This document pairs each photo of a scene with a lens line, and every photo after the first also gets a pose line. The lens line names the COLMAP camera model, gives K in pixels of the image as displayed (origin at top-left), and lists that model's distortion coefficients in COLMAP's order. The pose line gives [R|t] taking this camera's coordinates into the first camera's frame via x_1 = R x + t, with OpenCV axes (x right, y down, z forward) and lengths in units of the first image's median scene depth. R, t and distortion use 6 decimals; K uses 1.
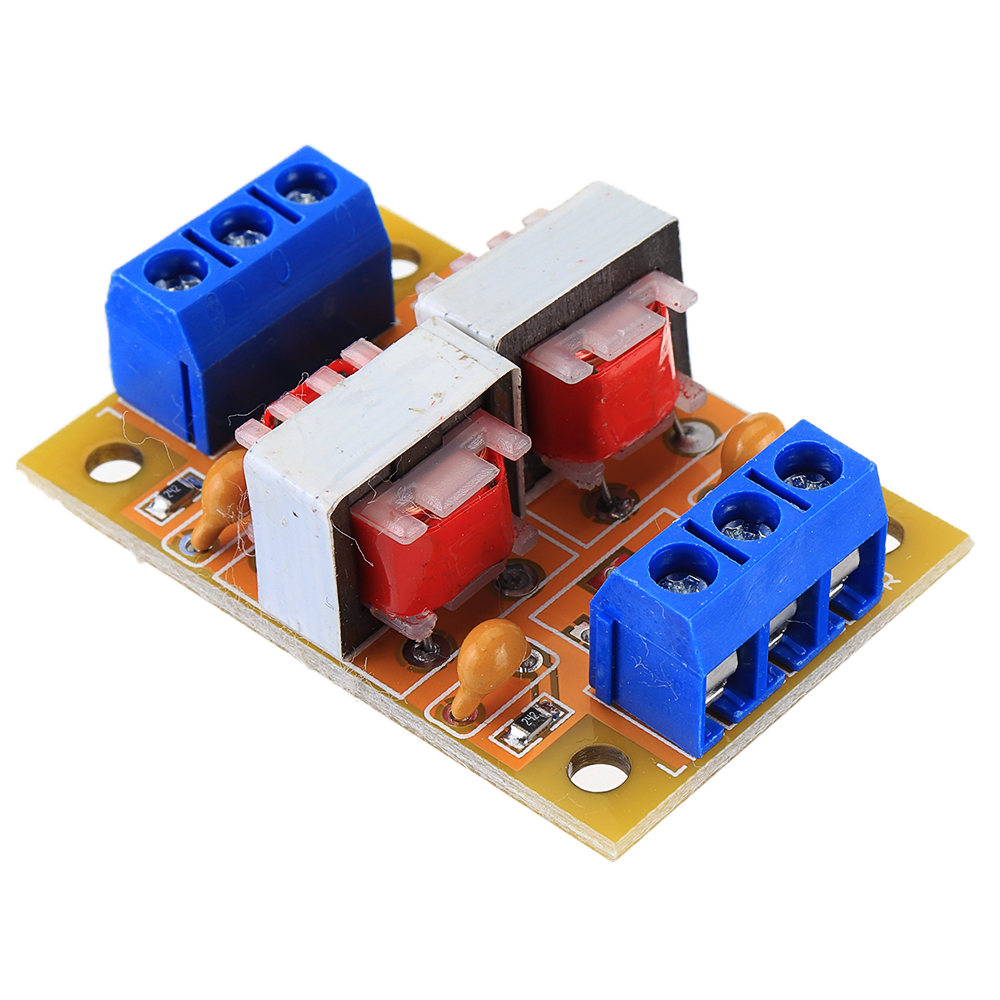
lens RADIAL K [[4237.7, 0, 500.0], [0, 4237.7, 500.0], [0, 0, 1]] dist [-0.070600, 1.075110]
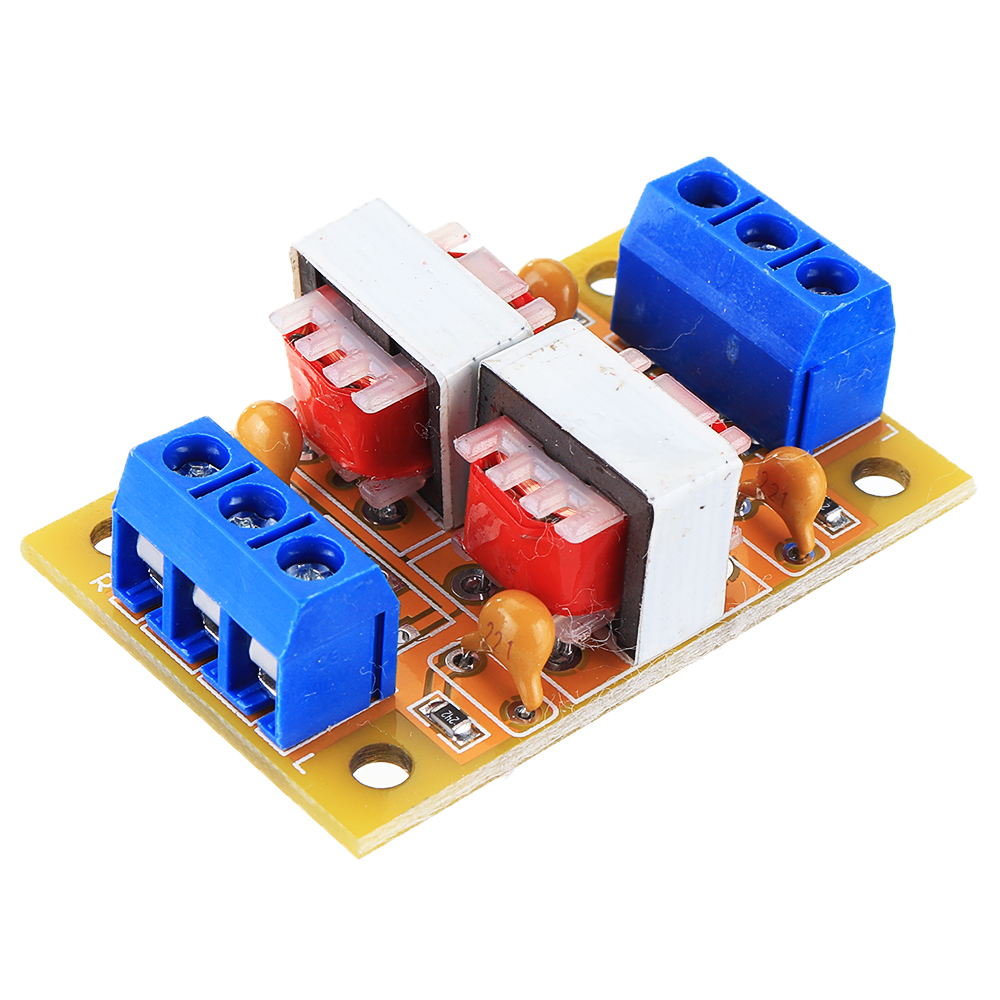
lens RADIAL K [[4237.7, 0, 500.0], [0, 4237.7, 500.0], [0, 0, 1]] dist [-0.070600, 1.075110]
pose [[0.122930, -0.626987, 0.769269, -0.816370], [0.656906, 0.632436, 0.410488, -0.436771], [-0.743884, 0.454876, 0.489617, 0.530180]]
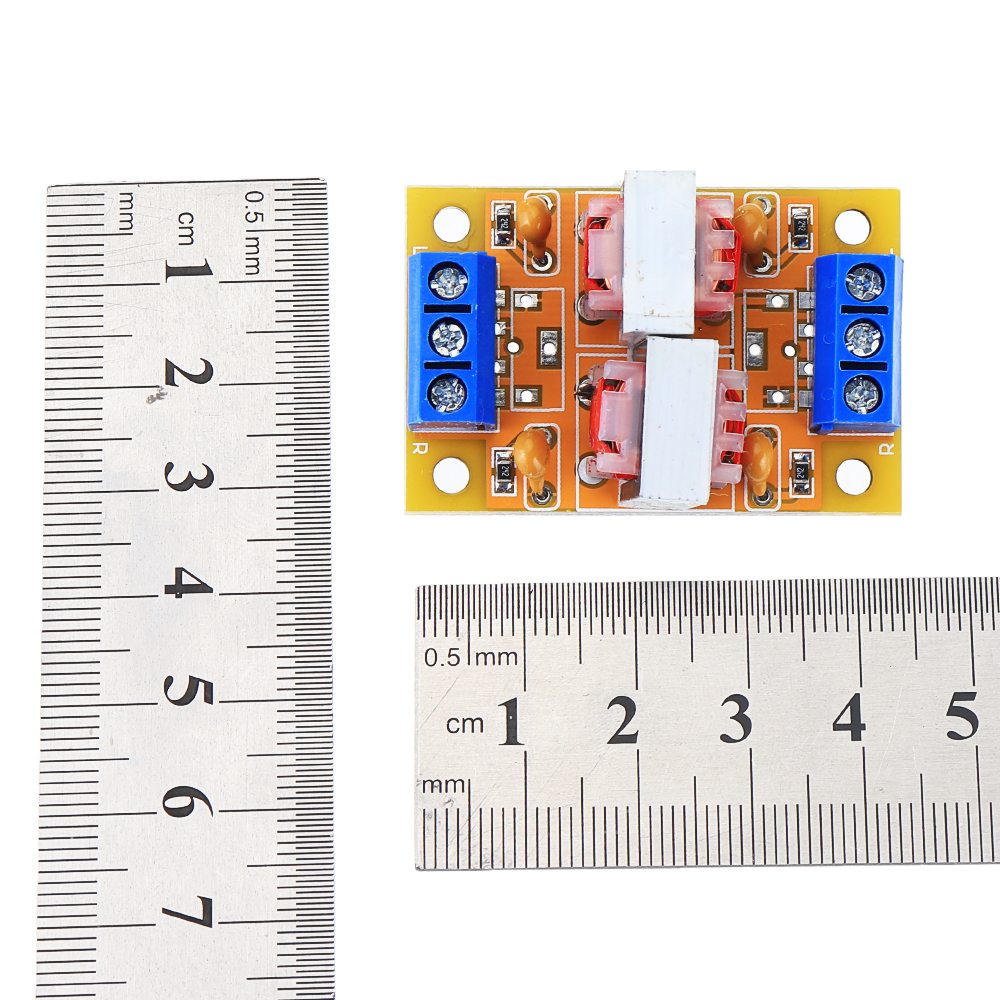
lens RADIAL K [[4237.7, 0, 500.0], [0, 4237.7, 500.0], [0, 0, 1]] dist [-0.070600, 1.075110]
pose [[-0.738064, 0.674425, -0.020303, 0.118499], [-0.468971, -0.491124, 0.734074, -1.258483], [0.485106, 0.551315, 0.678766, -0.110963]]
